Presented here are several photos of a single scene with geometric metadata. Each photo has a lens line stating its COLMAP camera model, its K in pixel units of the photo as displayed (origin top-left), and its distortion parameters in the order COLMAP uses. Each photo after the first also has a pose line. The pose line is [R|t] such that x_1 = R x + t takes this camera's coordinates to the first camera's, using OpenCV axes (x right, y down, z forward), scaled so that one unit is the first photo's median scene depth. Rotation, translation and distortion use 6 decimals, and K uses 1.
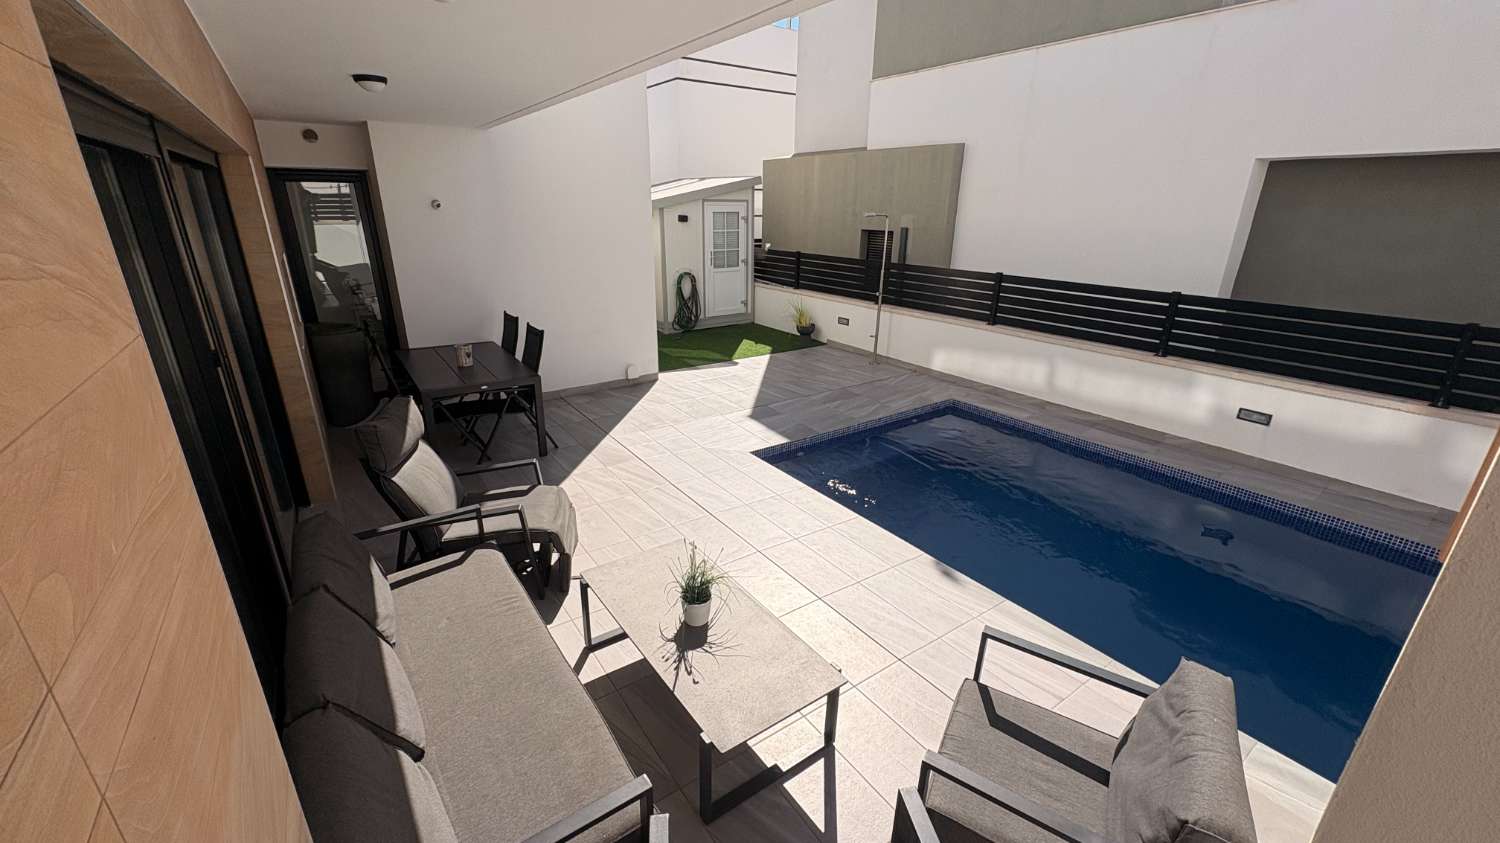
lens RADIAL K [[594.5, 0, 747.8], [0, 594.5, 419.6], [0, 0, 1]] dist [-0.000145, 0.000043]
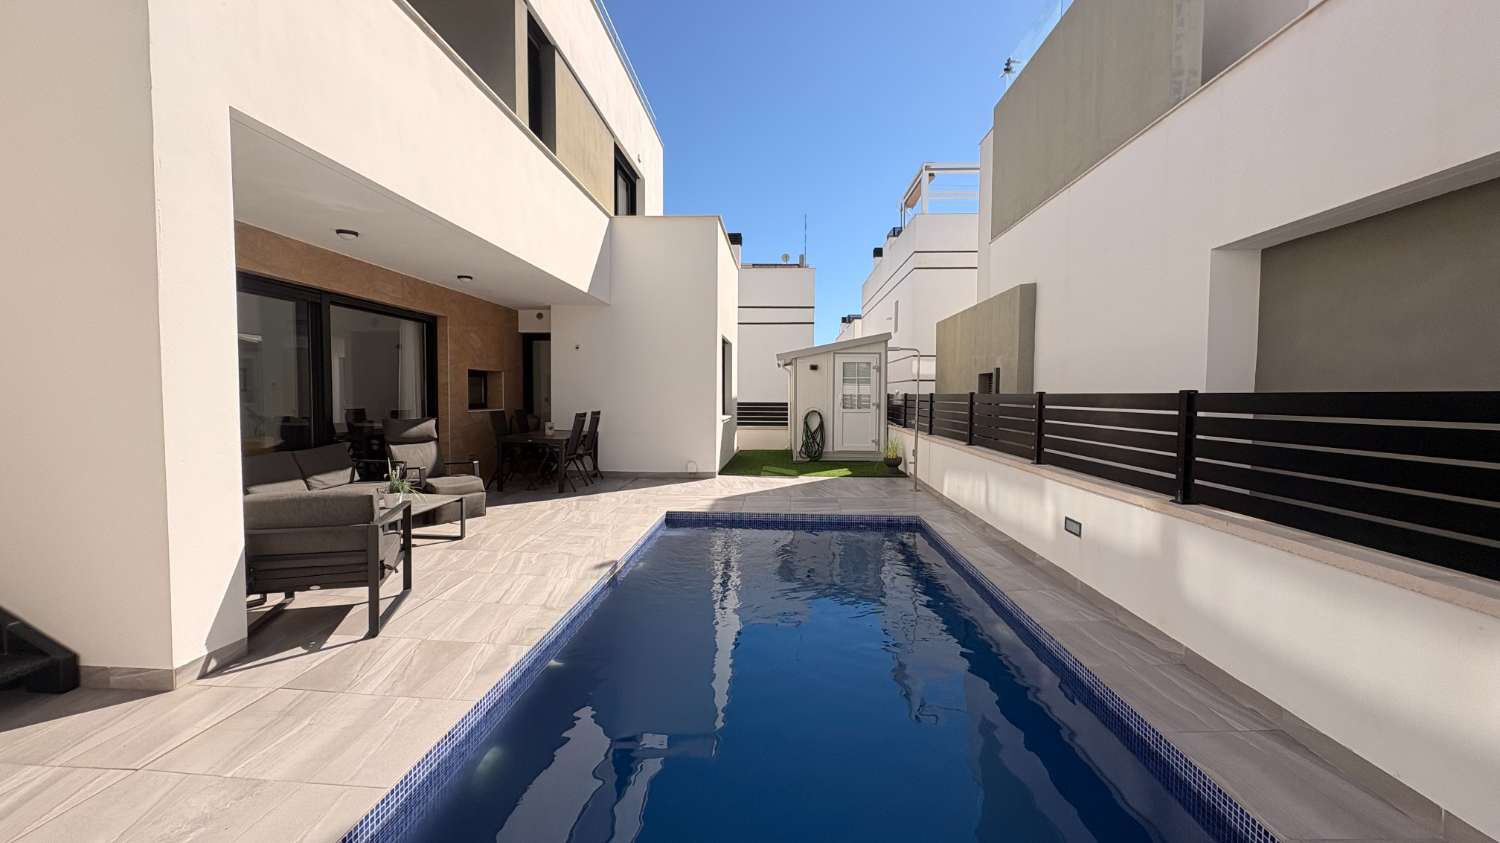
lens RADIAL K [[594.5, 0, 750.0], [0, 594.5, 421.5], [0, 0, 1]] dist [0.000718, -0.000038]
pose [[0.786172, 0.024143, -0.617536, 0.527244], [-0.210630, 0.949878, -0.231013, 0.073630], [0.581006, 0.311687, 0.751853, 0.041772]]
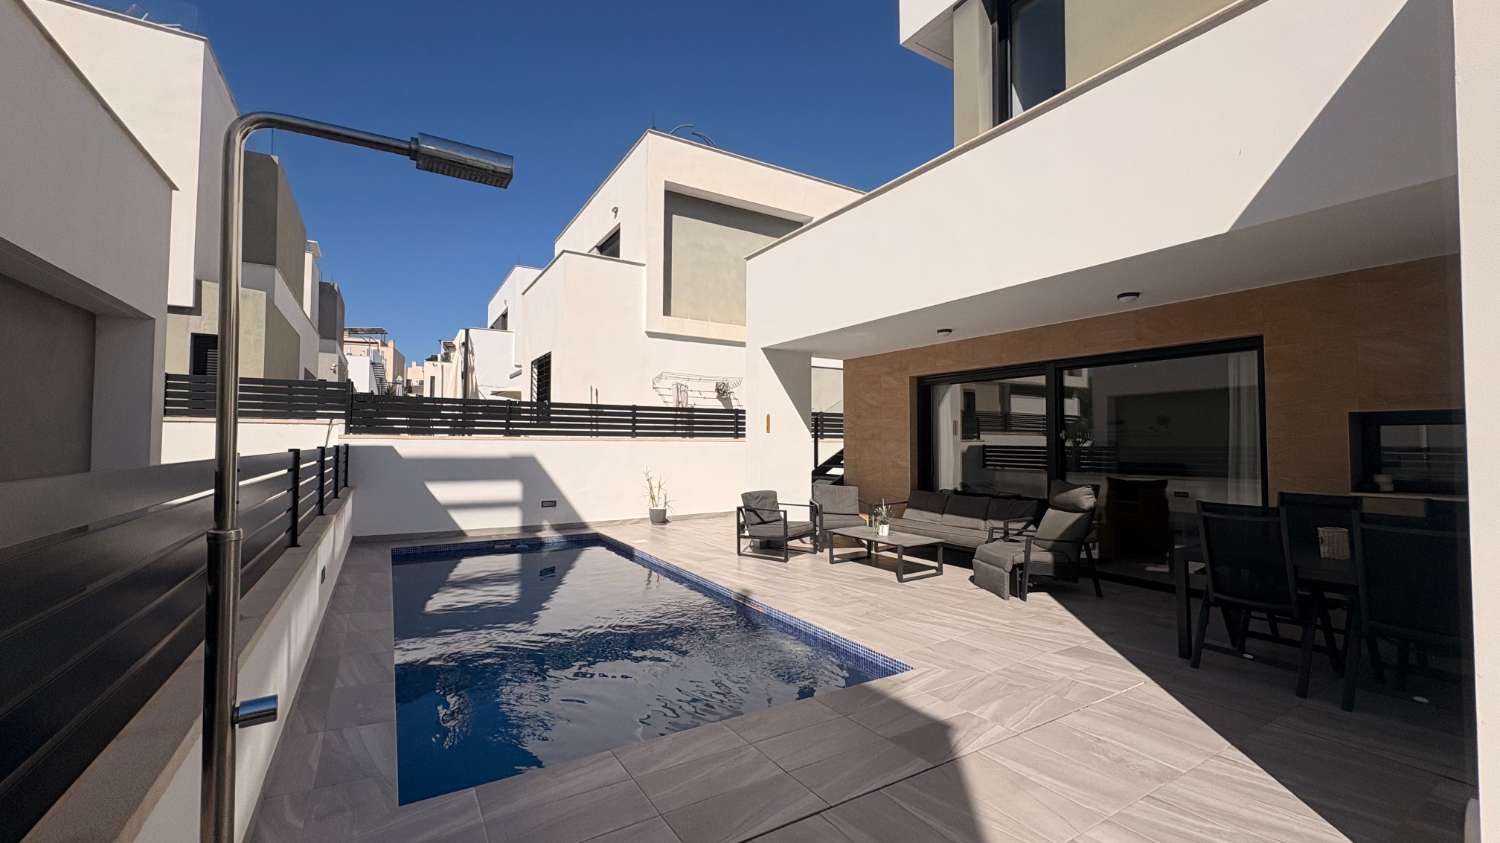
lens RADIAL K [[597.9, 0, 750.0], [0, 597.9, 421.5], [0, 0, 1]] dist [0.000612, -0.000007]
pose [[-0.997853, -0.014668, 0.063825, 0.092001], [0.005656, 0.951651, 0.307131, -0.255244], [-0.065244, 0.306832, -0.949525, 0.906439]]
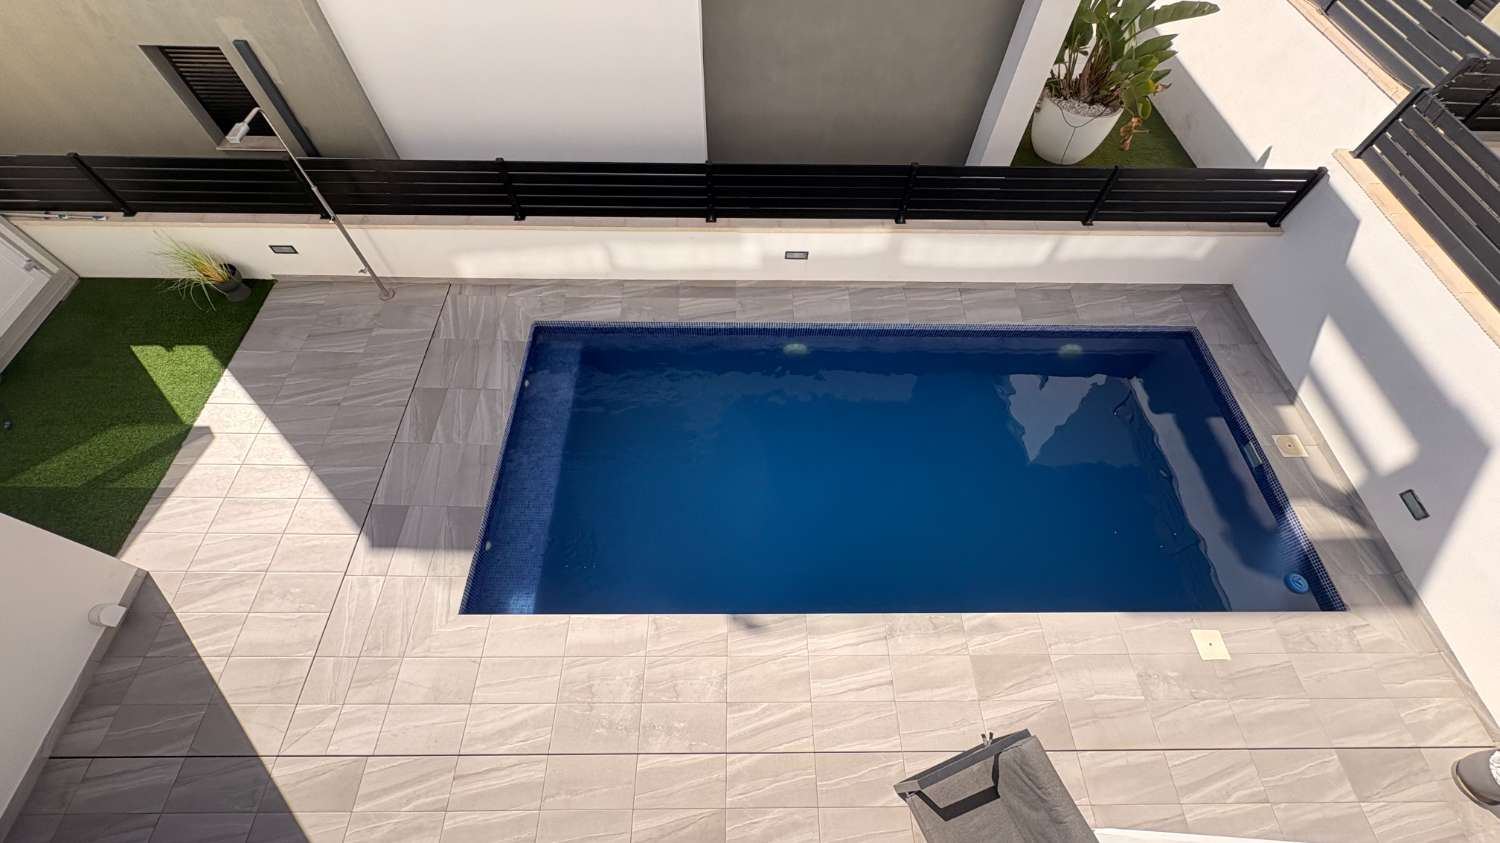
lens RADIAL K [[599.9, 0, 747.0], [0, 599.9, 422.3], [0, 0, 1]] dist [0.001383, -0.000098]
pose [[0.570294, -0.696040, 0.436226, 0.029528], [0.272166, 0.661163, 0.699134, -0.334445], [-0.775042, -0.279986, 0.566496, 0.166665]]
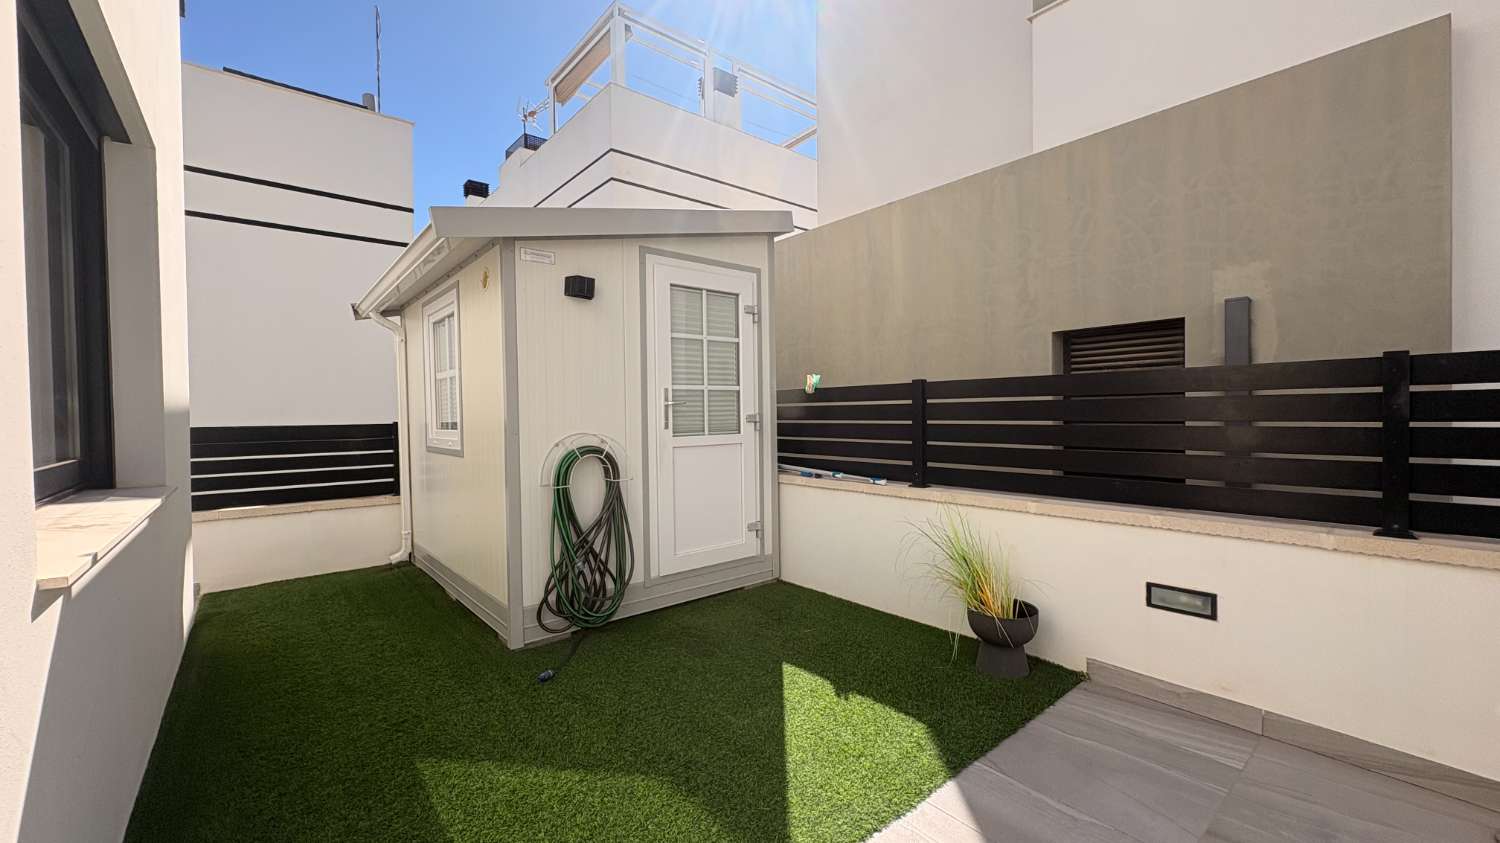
lens RADIAL K [[594.5, 0, 750.0], [0, 594.5, 421.5], [0, 0, 1]] dist [0.000718, -0.000038]
pose [[0.996060, -0.022911, 0.085675, -0.043507], [0.049801, 0.943853, -0.326590, -0.151132], [-0.073382, 0.329570, 0.941275, 0.686289]]
